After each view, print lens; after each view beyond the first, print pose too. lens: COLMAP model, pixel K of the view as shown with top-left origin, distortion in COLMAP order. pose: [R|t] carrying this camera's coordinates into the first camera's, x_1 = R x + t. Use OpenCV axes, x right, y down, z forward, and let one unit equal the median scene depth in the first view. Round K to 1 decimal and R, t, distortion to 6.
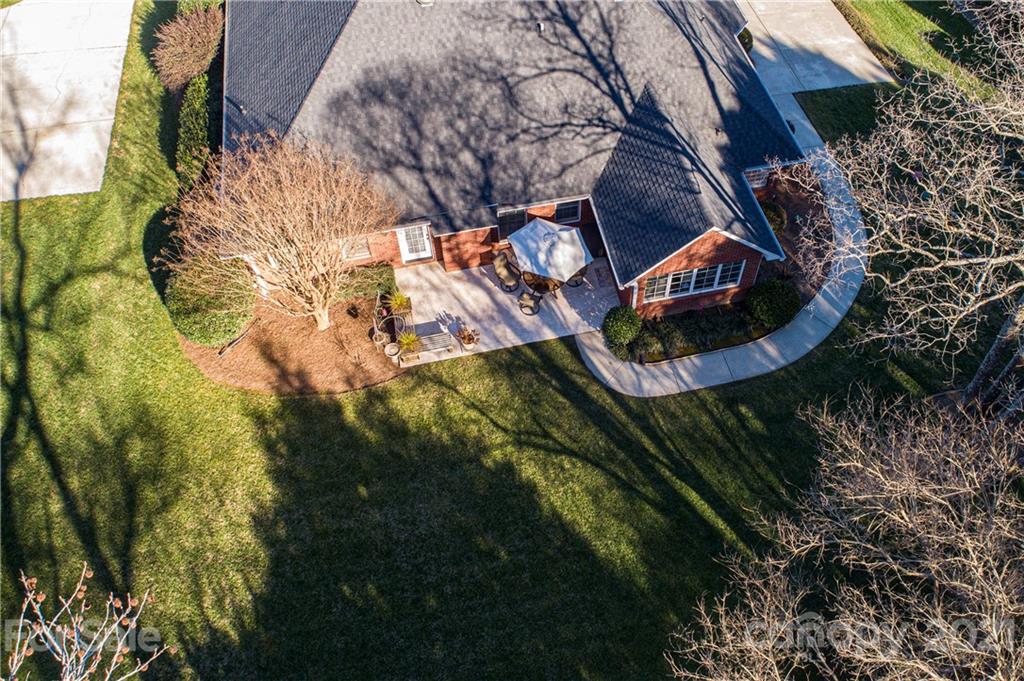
lens RADIAL K [[819.1, 0, 543.7], [0, 819.1, 339.1], [0, 0, 1]] dist [-0.006273, -0.007731]
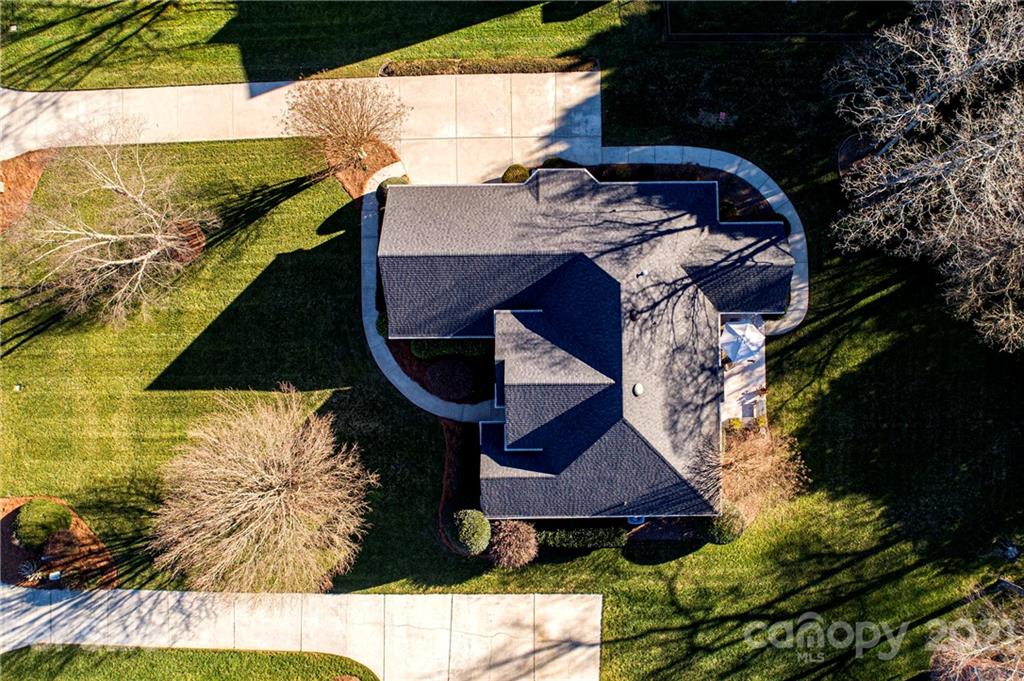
lens RADIAL K [[779.1, 0, 512.0], [0, 779.1, 340.5], [0, 0, 1]] dist [-0.001691, -0.000662]
pose [[0.201124, -0.979508, 0.010622, -0.111432], [0.773985, 0.165551, 0.611180, -1.564323], [-0.600414, -0.114701, 0.791421, -0.078990]]
